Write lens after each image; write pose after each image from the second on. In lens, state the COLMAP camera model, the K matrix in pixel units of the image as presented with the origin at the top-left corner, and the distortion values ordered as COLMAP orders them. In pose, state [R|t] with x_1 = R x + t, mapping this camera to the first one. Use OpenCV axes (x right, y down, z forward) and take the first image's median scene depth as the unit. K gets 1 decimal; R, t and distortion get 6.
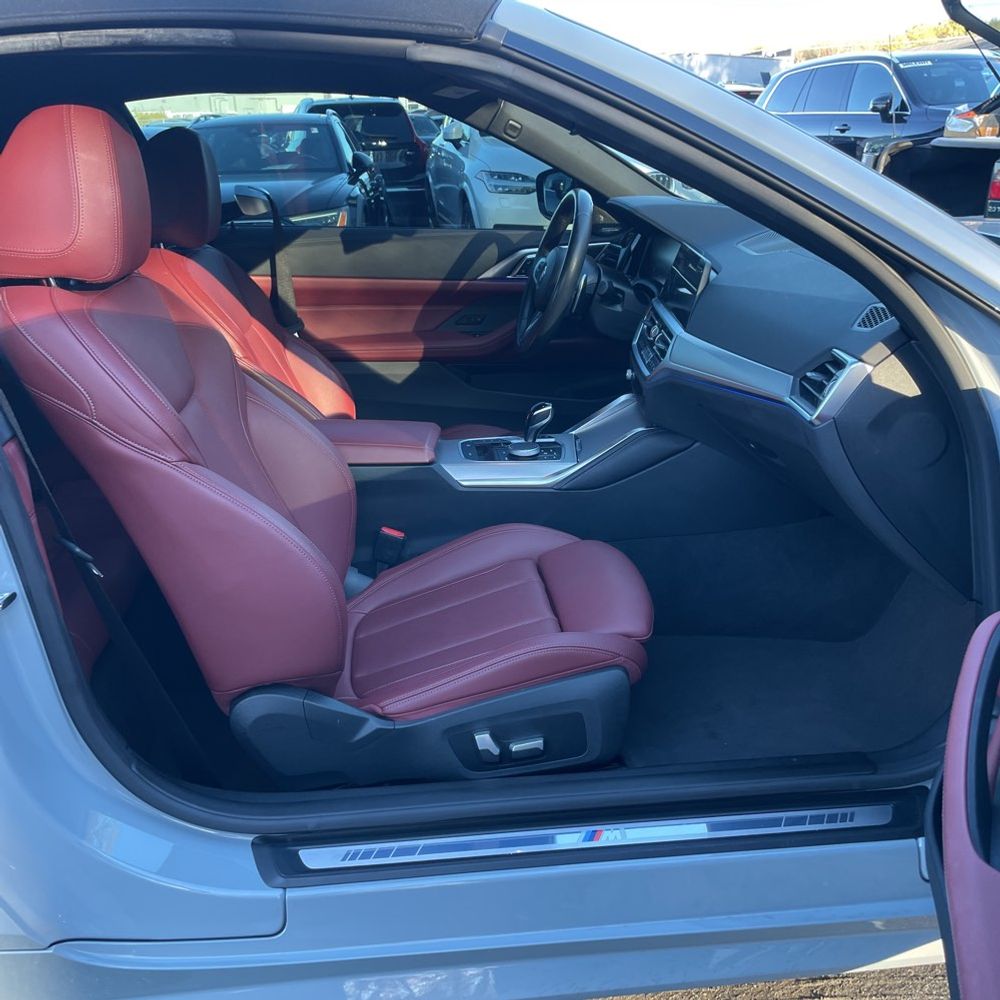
lens RADIAL K [[1006.7, 0, 500.0], [0, 1006.7, 500.0], [0, 0, 1]] dist [0.087296, -0.116692]
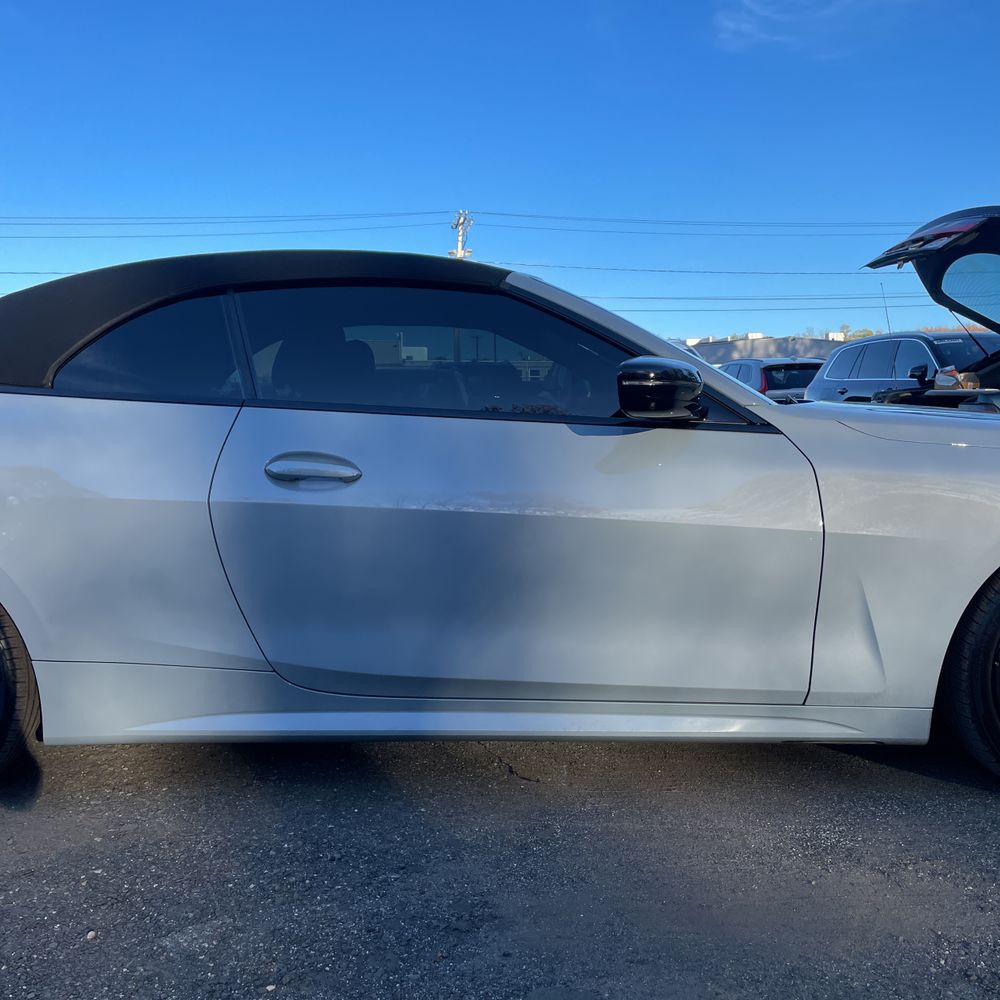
lens RADIAL K [[1006.7, 0, 500.0], [0, 1006.7, 500.0], [0, 0, 1]] dist [0.087296, -0.116692]
pose [[0.993047, 0.038994, -0.111071, 0.031949], [-0.065337, 0.967443, -0.244509, 0.072549], [0.097921, 0.250066, 0.963265, -0.137577]]
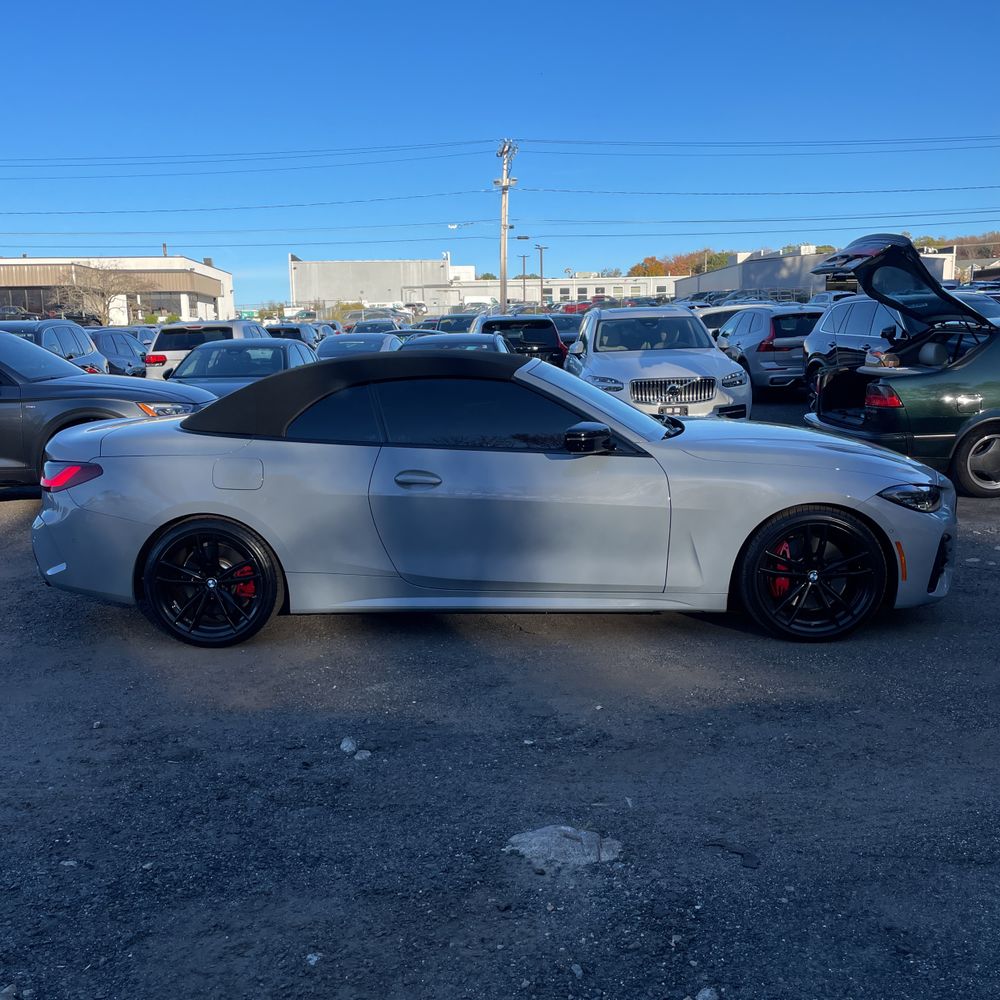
lens RADIAL K [[1006.7, 0, 500.0], [0, 1006.7, 500.0], [0, 0, 1]] dist [0.087296, -0.116692]
pose [[0.986852, 0.040097, -0.156571, 0.078518], [-0.065809, 0.984484, -0.162667, 0.097476], [0.147619, 0.170832, 0.974179, -0.391082]]
